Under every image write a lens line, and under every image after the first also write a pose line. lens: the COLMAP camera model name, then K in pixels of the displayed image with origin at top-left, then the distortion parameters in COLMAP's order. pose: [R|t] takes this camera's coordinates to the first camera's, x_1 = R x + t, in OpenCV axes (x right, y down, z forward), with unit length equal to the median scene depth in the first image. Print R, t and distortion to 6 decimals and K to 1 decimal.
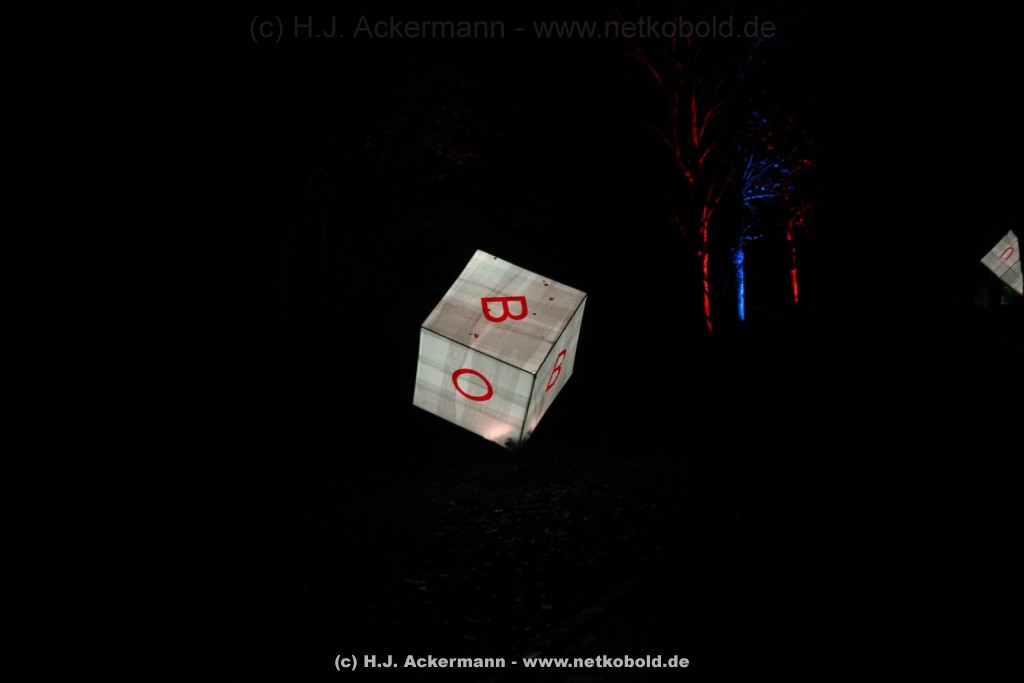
lens RADIAL K [[1326.2, 0, 512.0], [0, 1326.2, 341.5], [0, 0, 1]] dist [0.117640, 0.029353]
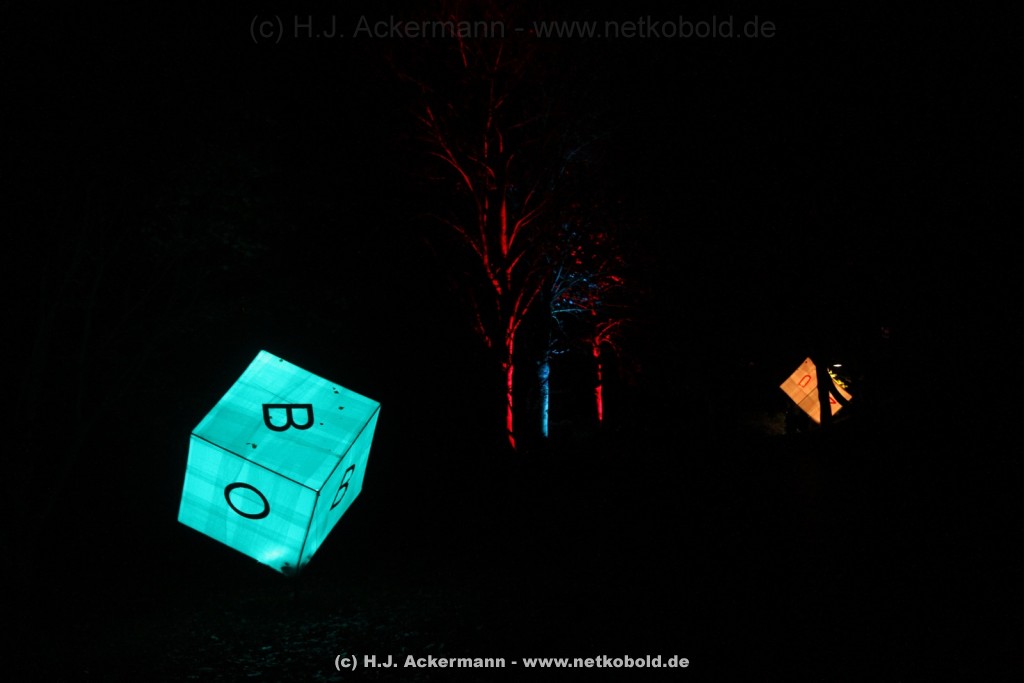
lens RADIAL K [[1379.0, 0, 512.0], [0, 1379.0, 341.5], [0, 0, 1]] dist [0.088144, 0.016353]
pose [[0.988432, 0.049011, 0.143531, 0.007188], [-0.037363, 0.995869, -0.082755, -0.003534], [-0.146994, 0.076435, 0.986180, 0.046472]]
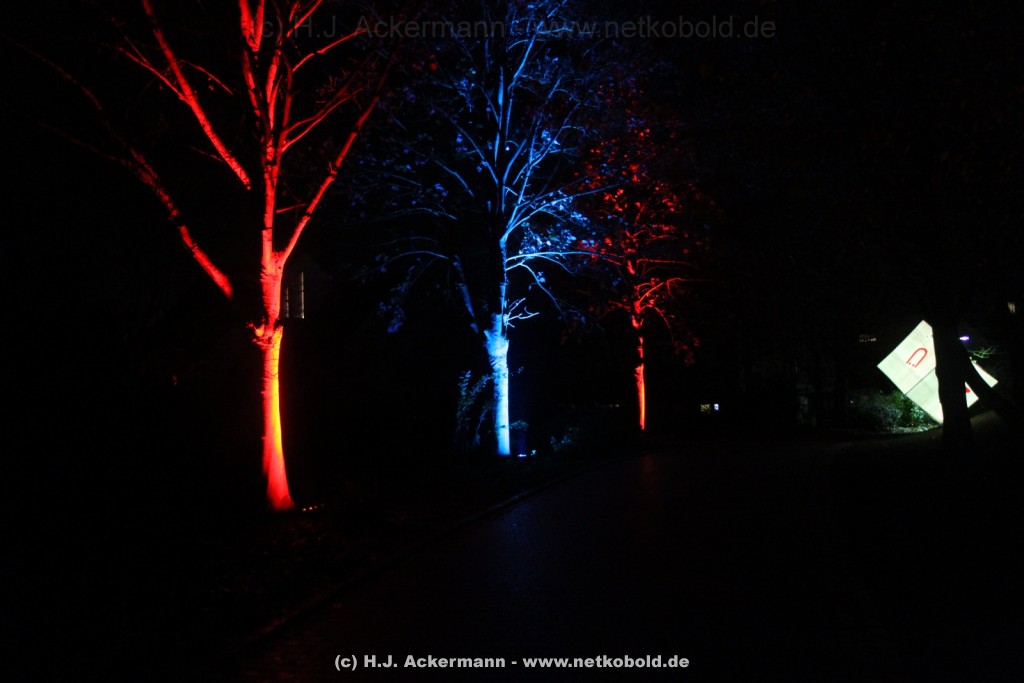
lens RADIAL K [[966.5, 0, 512.0], [0, 966.5, 341.5], [0, 0, 1]] dist [-0.042761, 0.149004]
pose [[0.997744, 0.035435, -0.057012, 0.760410], [-0.039023, 0.997244, -0.063107, -0.136664], [0.054619, 0.065190, 0.996377, 2.017581]]
